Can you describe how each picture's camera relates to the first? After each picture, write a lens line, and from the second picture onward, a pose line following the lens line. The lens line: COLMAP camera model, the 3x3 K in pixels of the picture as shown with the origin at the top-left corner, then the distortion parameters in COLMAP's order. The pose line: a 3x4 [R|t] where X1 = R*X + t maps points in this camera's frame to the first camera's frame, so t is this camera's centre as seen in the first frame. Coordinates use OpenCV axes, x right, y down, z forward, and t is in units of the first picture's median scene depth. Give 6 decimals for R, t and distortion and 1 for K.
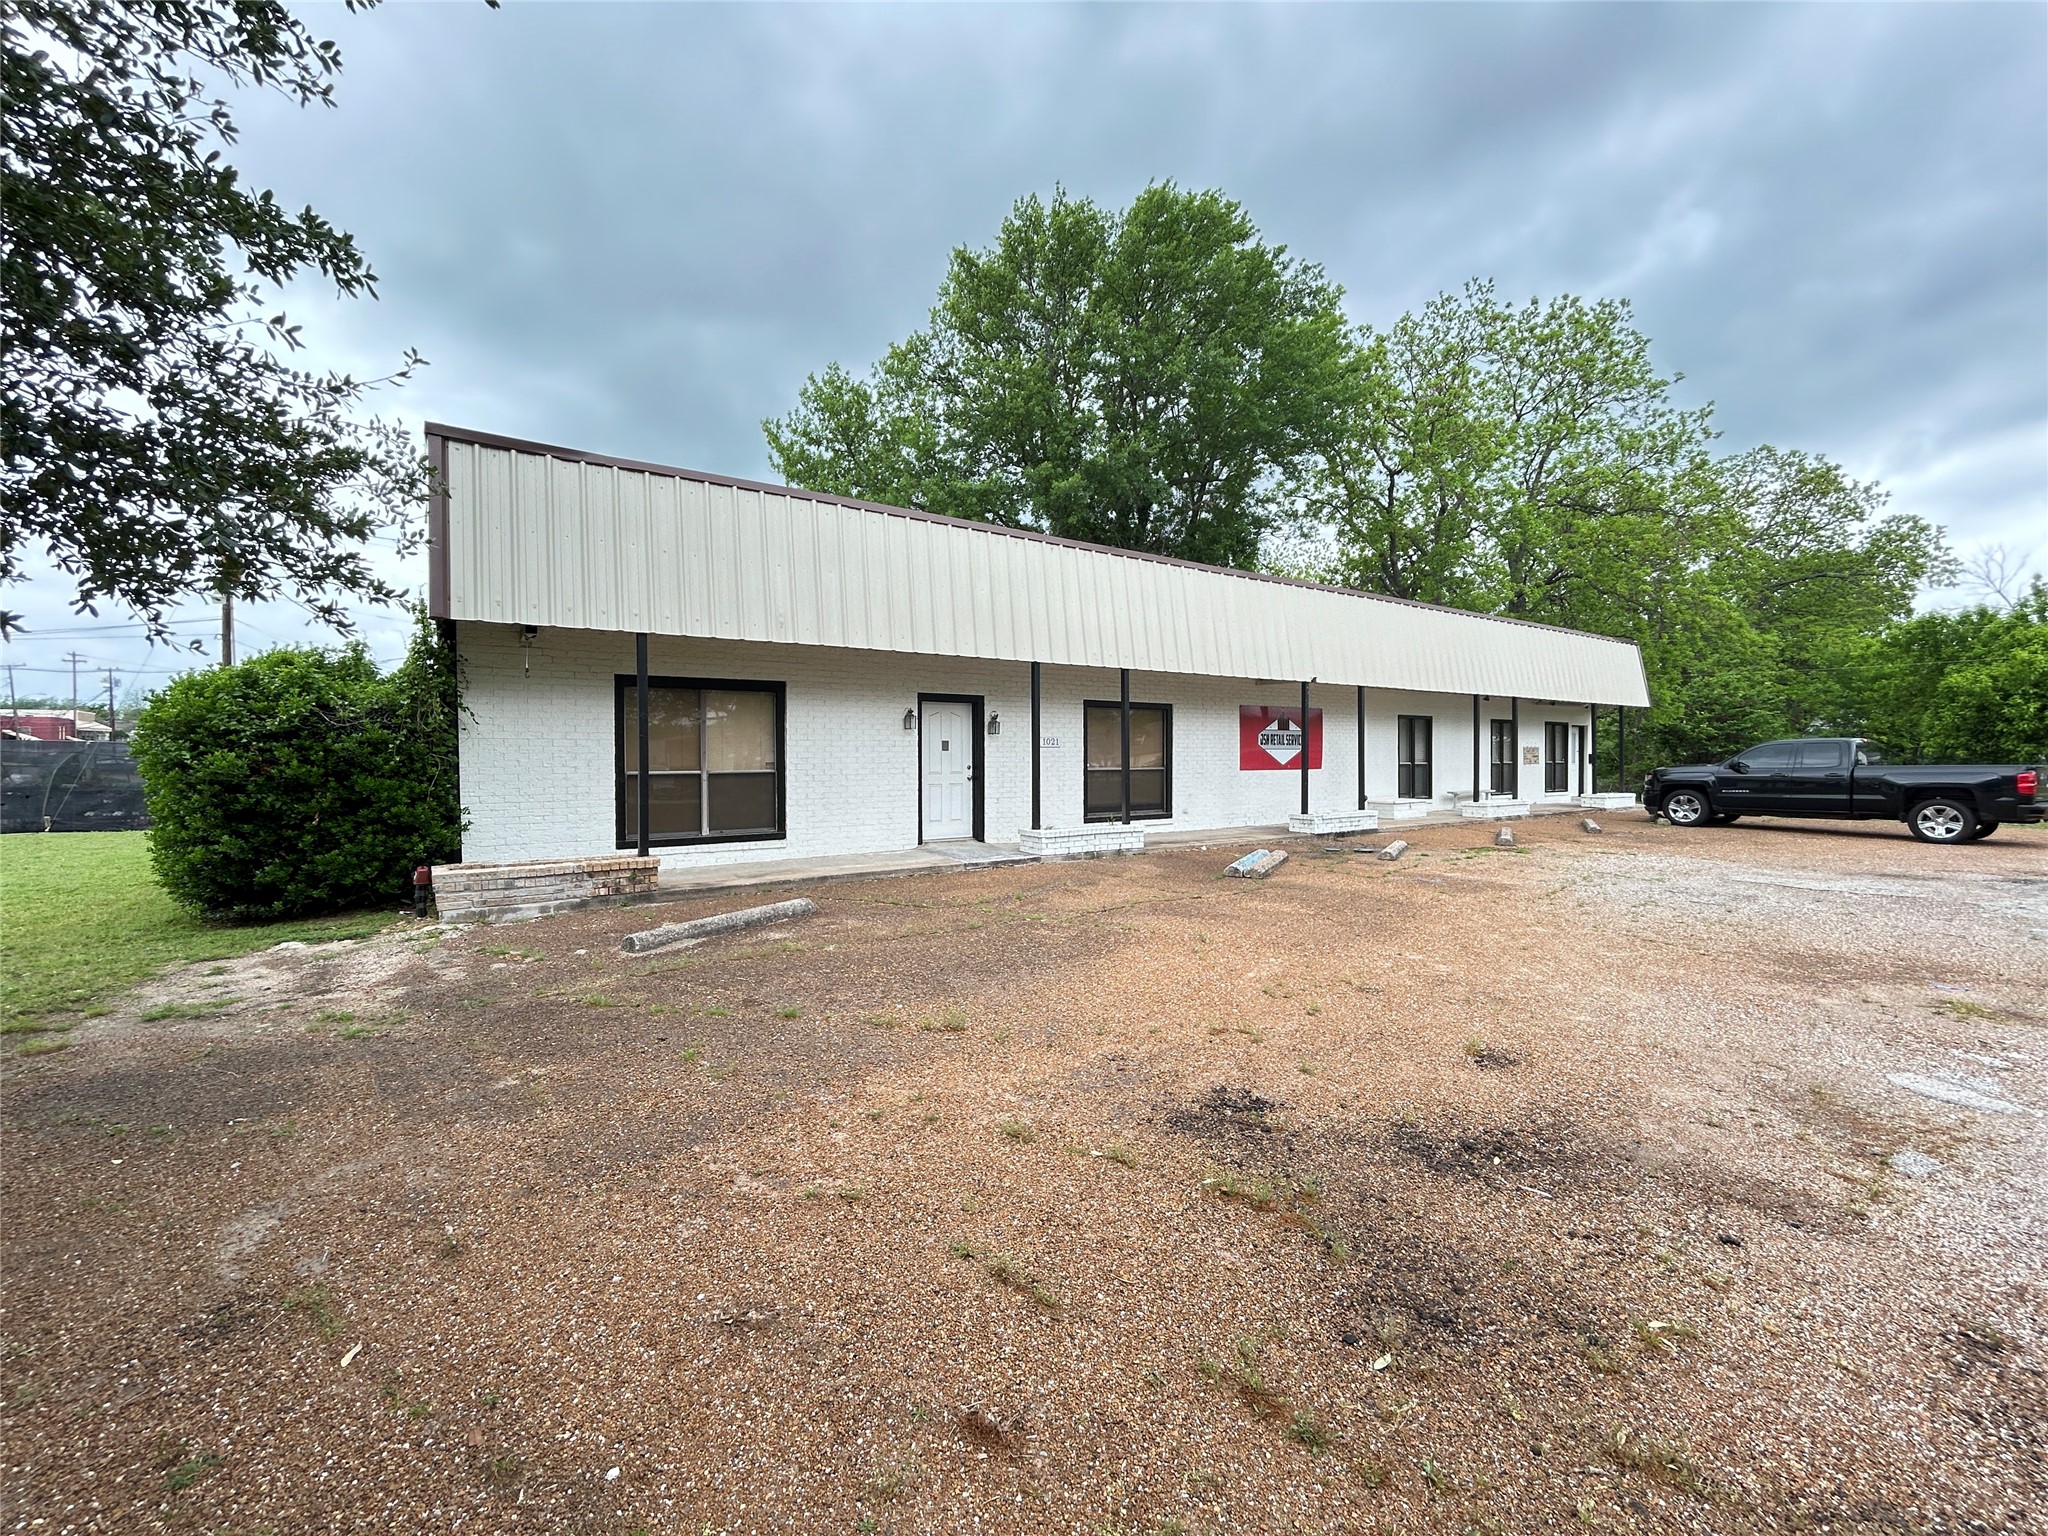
lens RADIAL K [[831.2, 0, 1014.1], [0, 831.2, 760.2], [0, 0, 1]] dist [-0.000937, 0.001755]
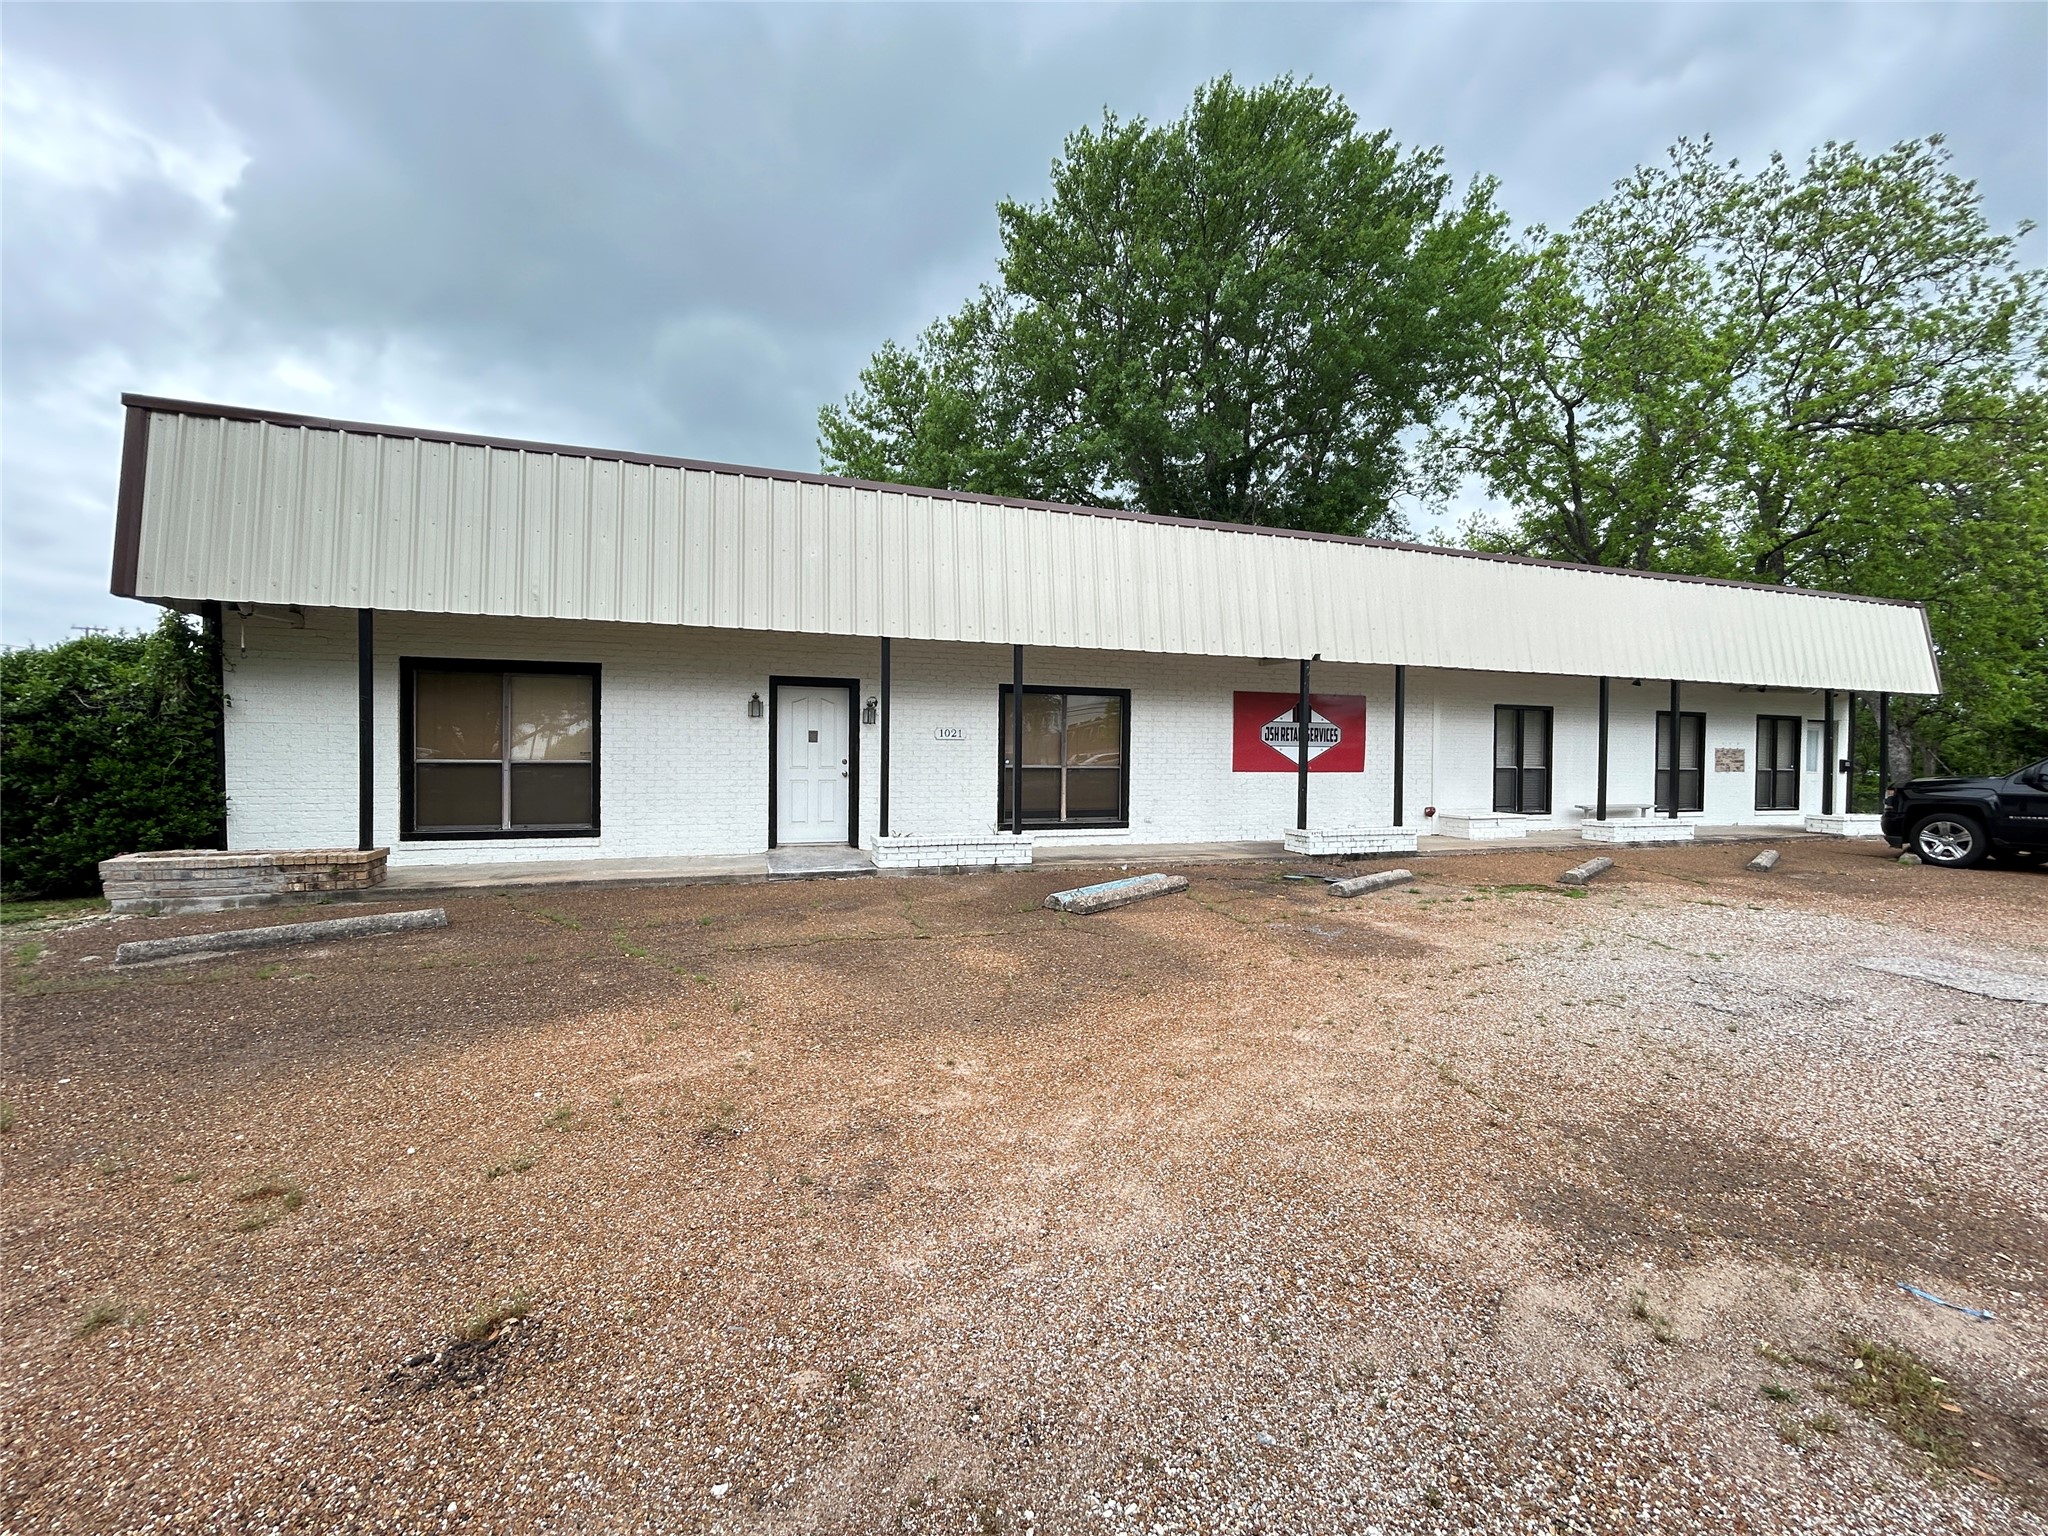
lens RADIAL K [[831.2, 0, 1012.5], [0, 831.2, 756.5], [0, 0, 1]] dist [-0.000937, 0.001755]
pose [[0.966187, 0.014202, -0.257452, 0.272479], [-0.014531, 0.999894, 0.000627, 0.000044], [0.257433, 0.003135, 0.966291, 0.164216]]
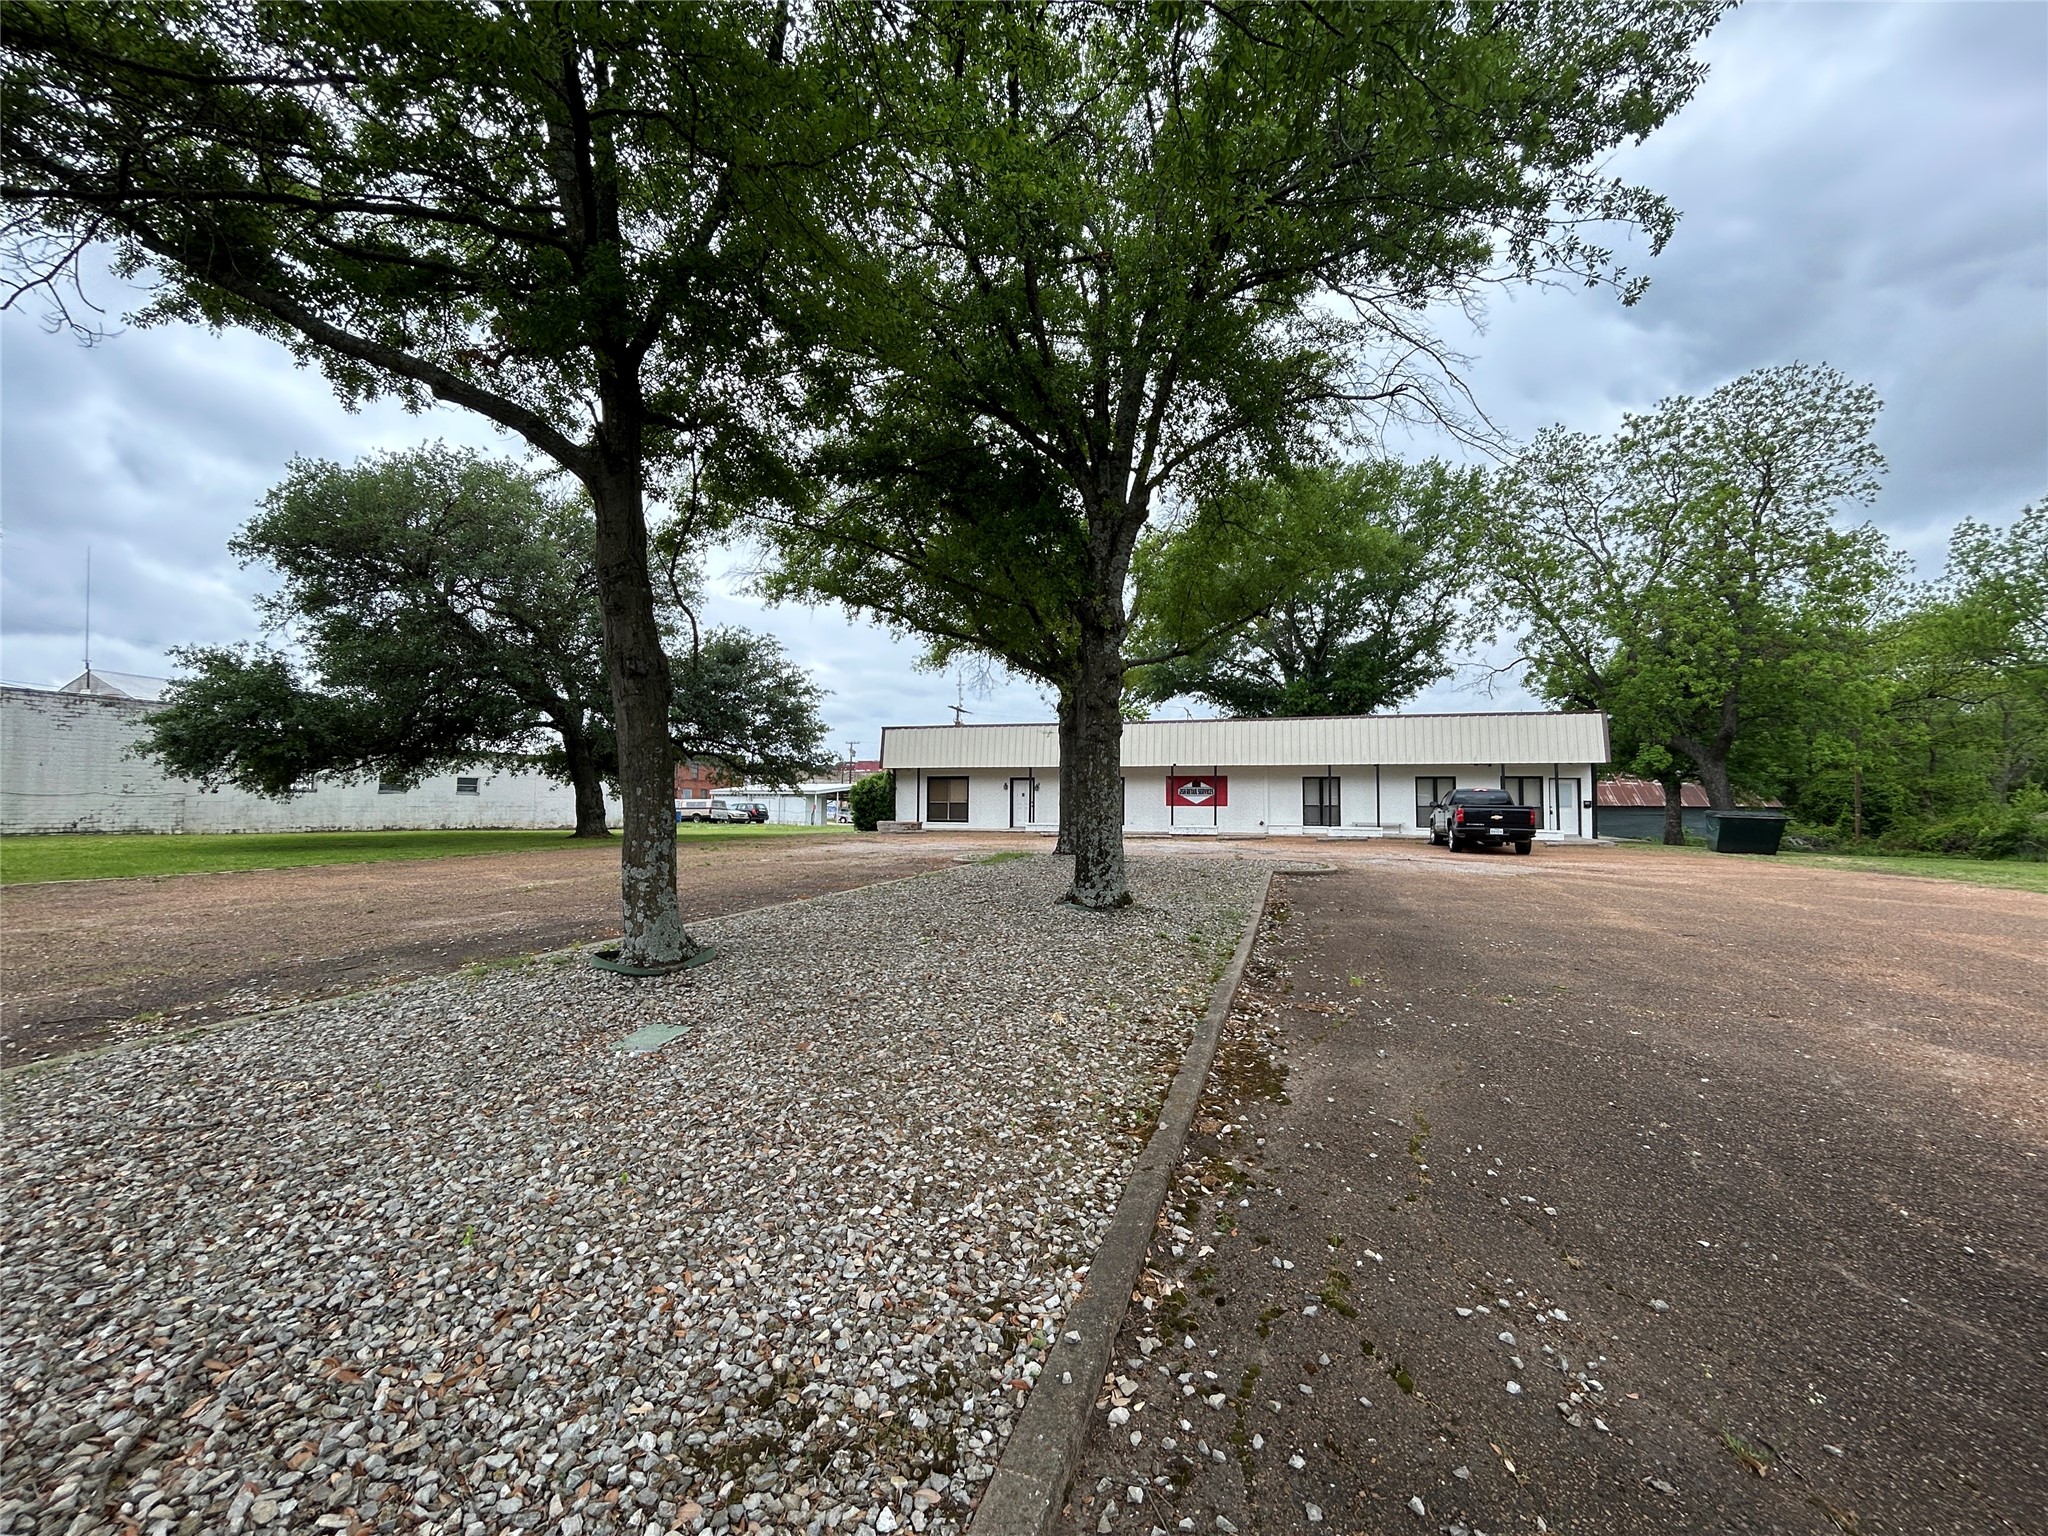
lens RADIAL K [[831.2, 0, 1024.9], [0, 831.2, 761.2], [0, 0, 1]] dist [-0.000937, 0.001755]
pose [[0.633789, -0.033802, -0.772767, 1.732121], [-0.013566, 0.998405, -0.054798, 0.019855], [0.773387, 0.045214, 0.632320, -0.679134]]
